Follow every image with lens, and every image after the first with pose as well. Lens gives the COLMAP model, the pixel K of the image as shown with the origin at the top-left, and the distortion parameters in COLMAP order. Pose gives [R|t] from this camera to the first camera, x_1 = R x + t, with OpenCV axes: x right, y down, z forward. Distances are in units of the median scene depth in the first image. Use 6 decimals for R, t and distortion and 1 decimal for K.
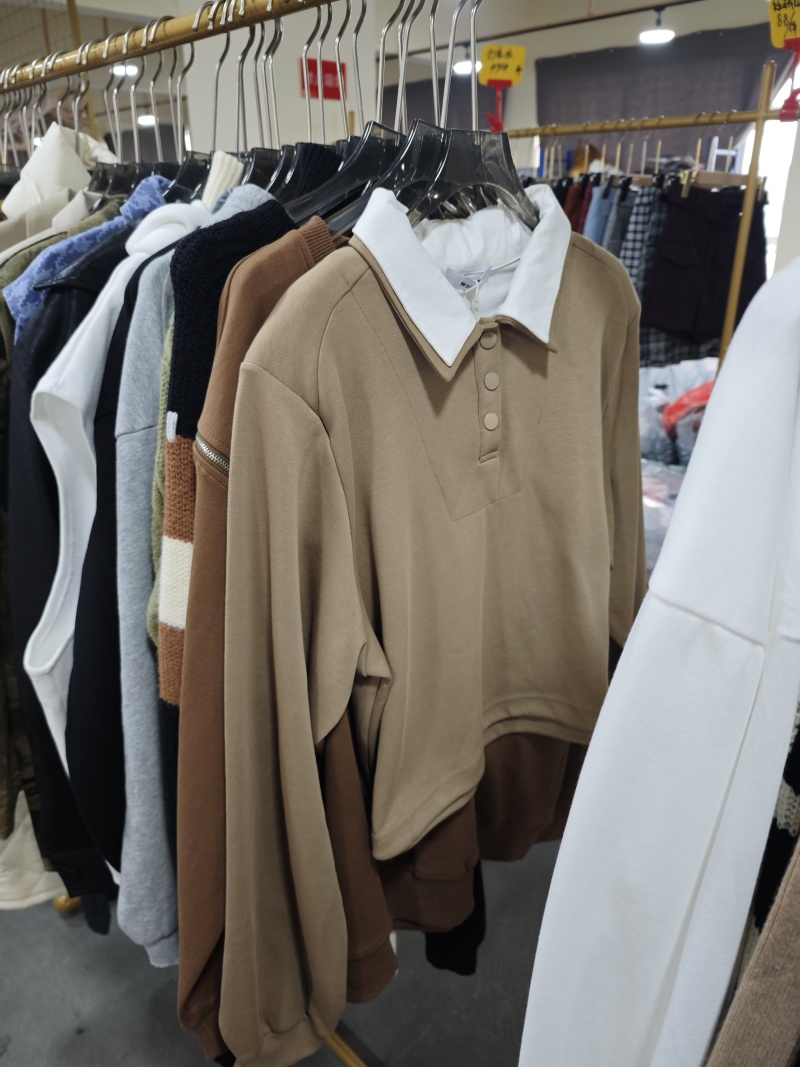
lens RADIAL K [[750.9, 0, 400.0], [0, 750.9, 533.5], [0, 0, 1]] dist [-0.060315, 0.028110]
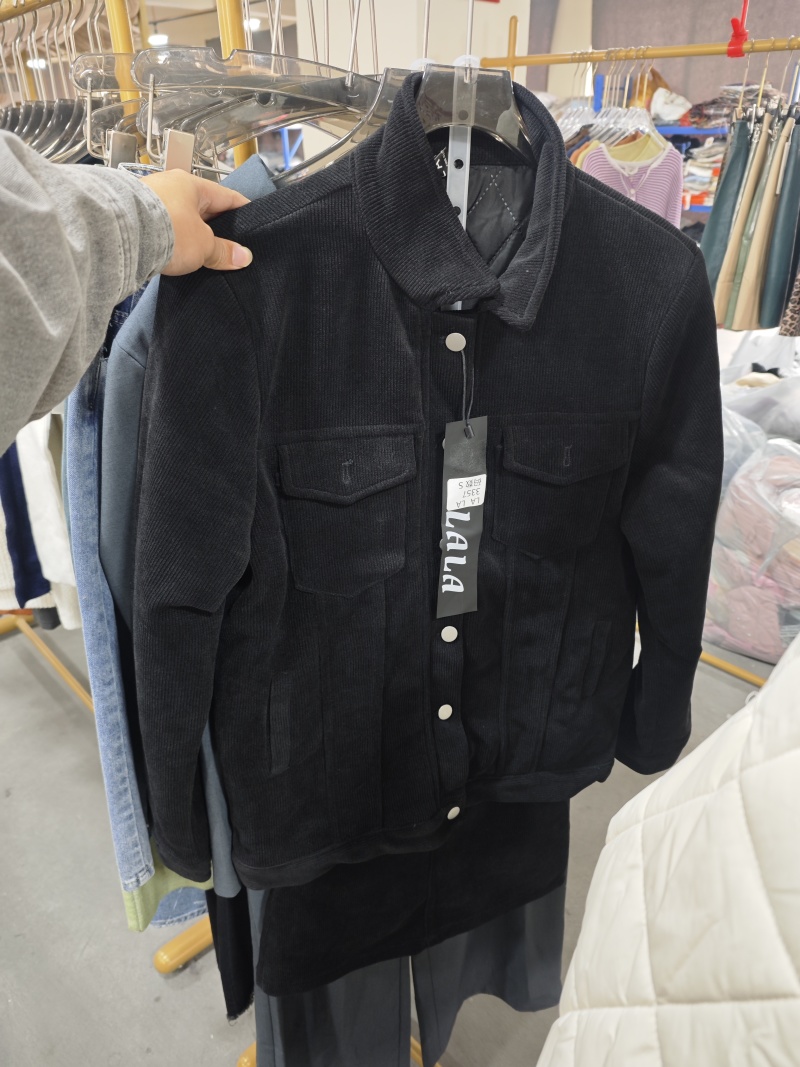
lens RADIAL K [[749.4, 0, 403.5], [0, 749.4, 535.1], [0, 0, 1]] dist [-0.069940, 0.042316]
pose [[0.999924, -0.003471, 0.011847, -0.277025], [0.002533, 0.996927, 0.078294, -0.112543], [-0.012083, -0.078258, 0.996860, 0.251191]]
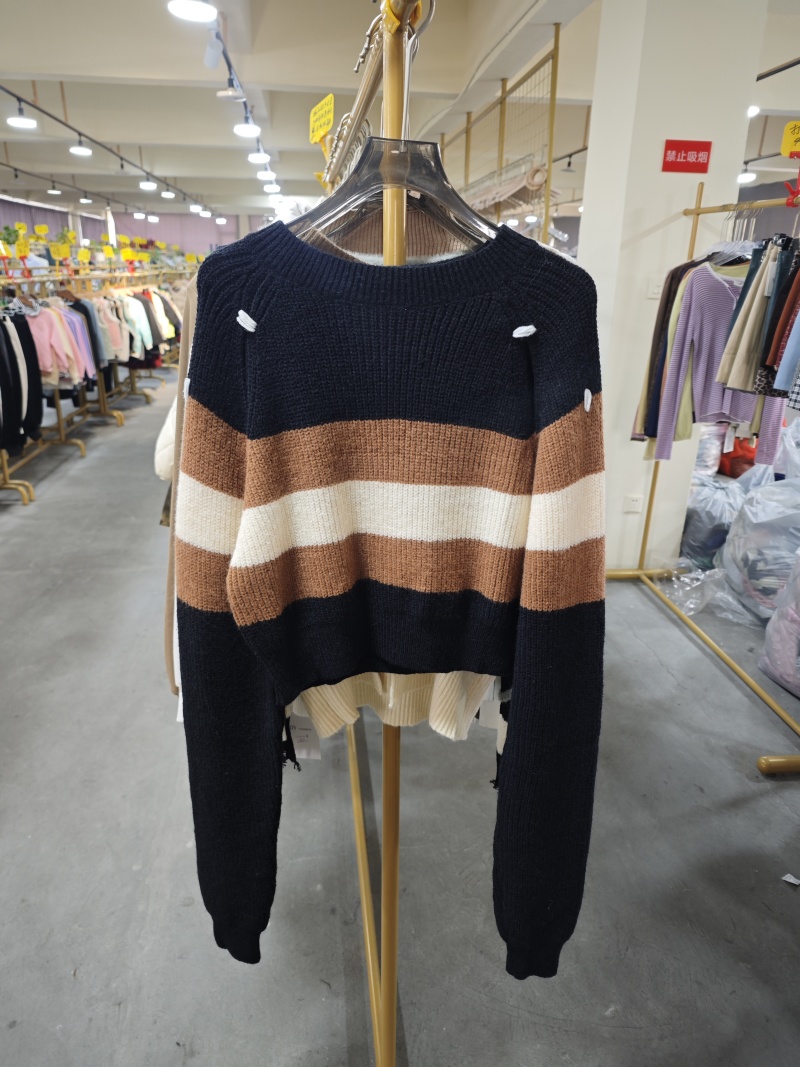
lens RADIAL K [[741.5, 0, 400.0], [0, 741.5, 533.5], [0, 0, 1]] dist [-0.028986, -0.001111]
pose [[0.769809, 0.239460, -0.591653, 0.533443], [-0.283530, 0.958772, 0.019139, 0.091768], [0.571844, 0.153018, 0.805966, -0.153858]]
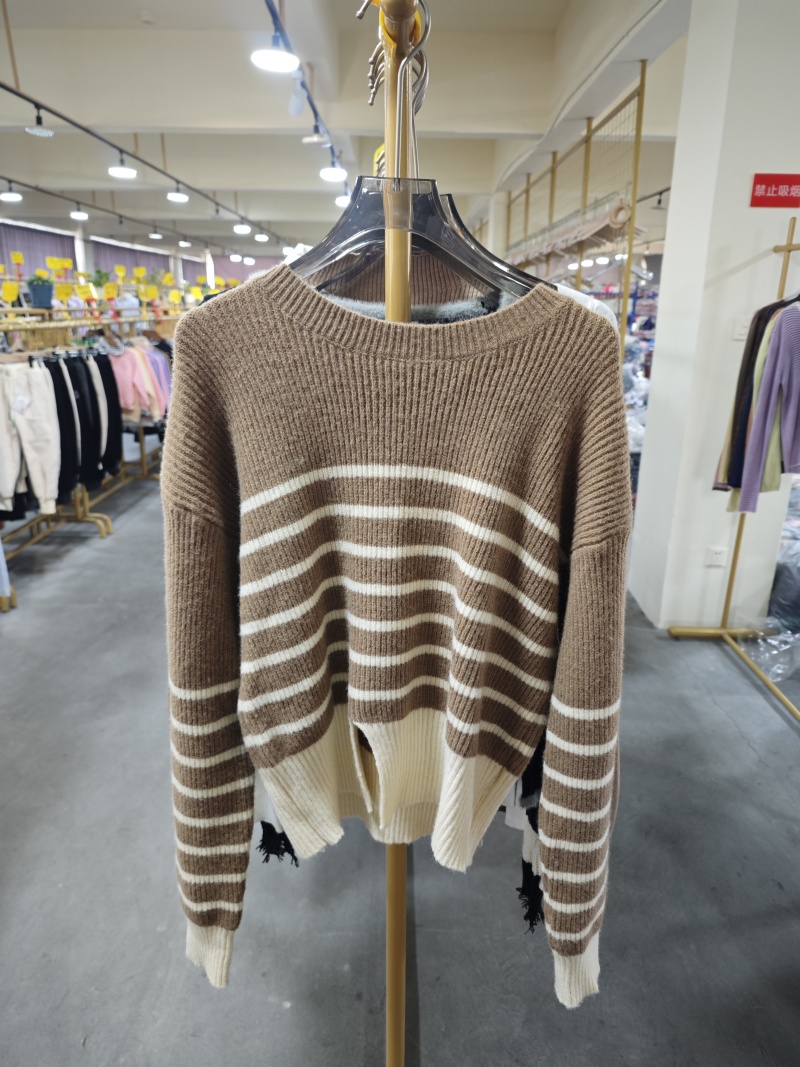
lens RADIAL K [[745.5, 0, 403.3], [0, 745.5, 536.3], [0, 0, 1]] dist [-0.037687, 0.006456]
pose [[0.693749, 0.232513, -0.681653, 0.530182], [-0.310250, 0.950617, 0.008502, 0.054354], [0.649968, 0.205584, 0.731626, -0.085700]]
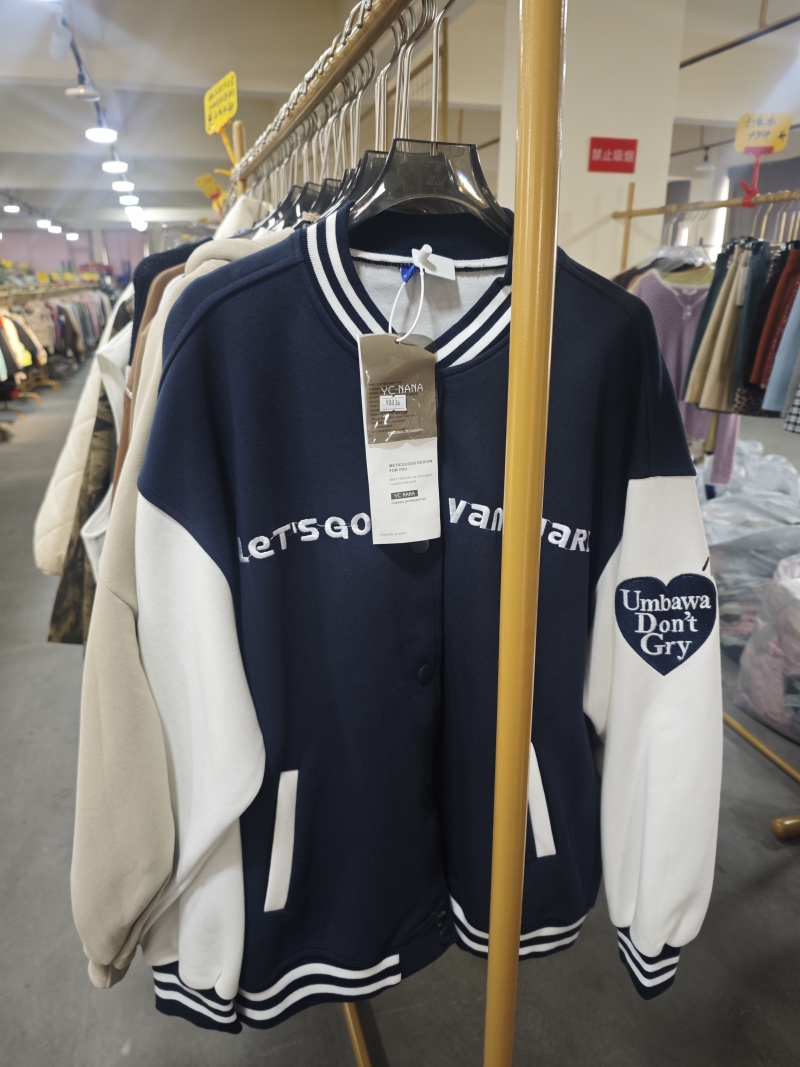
lens RADIAL K [[748.7, 0, 394.9], [0, 748.7, 539.0], [0, 0, 1]] dist [-0.058240, 0.028492]
pose [[0.865679, 0.173349, -0.469628, 0.315191], [-0.209882, 0.977378, -0.026113, 0.040333], [0.454477, 0.121173, 0.882478, -0.043894]]
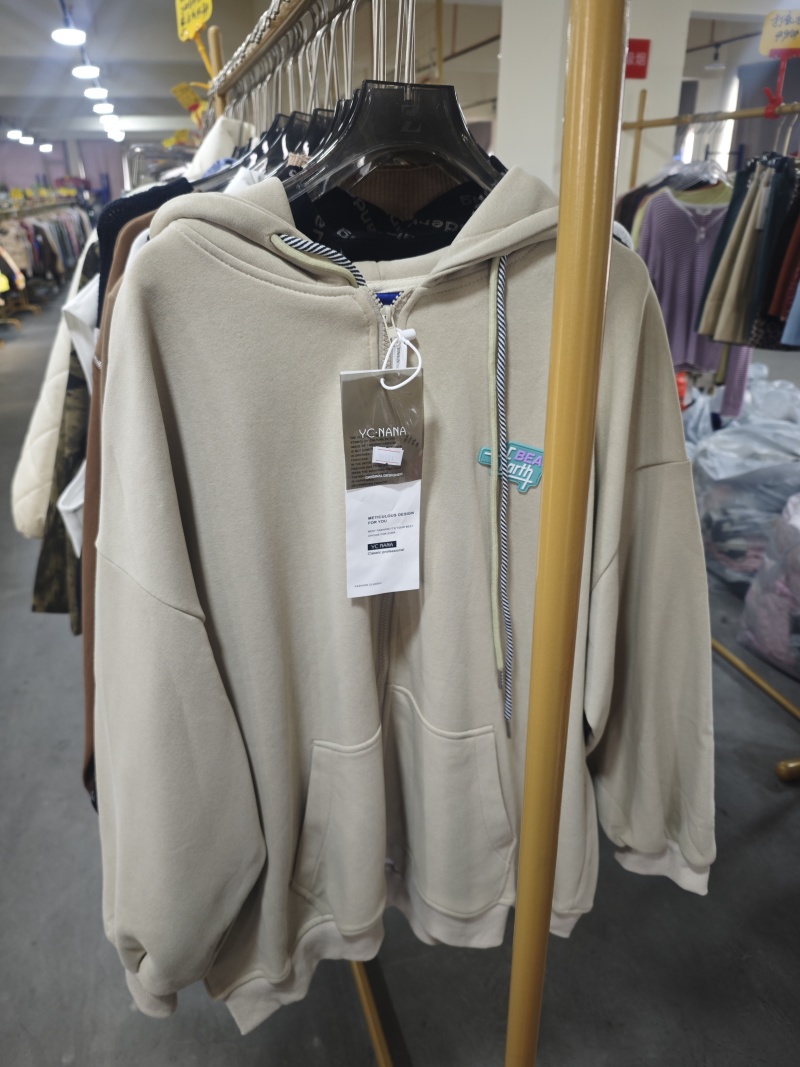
lens RADIAL K [[751.0, 0, 396.9], [0, 751.0, 534.5], [0, 0, 1]] dist [-0.061560, 0.031606]
pose [[0.872420, 0.207399, -0.442570, 0.283926], [-0.197306, 0.977888, 0.069320, 0.006934], [0.447161, 0.026846, 0.894050, -0.012434]]
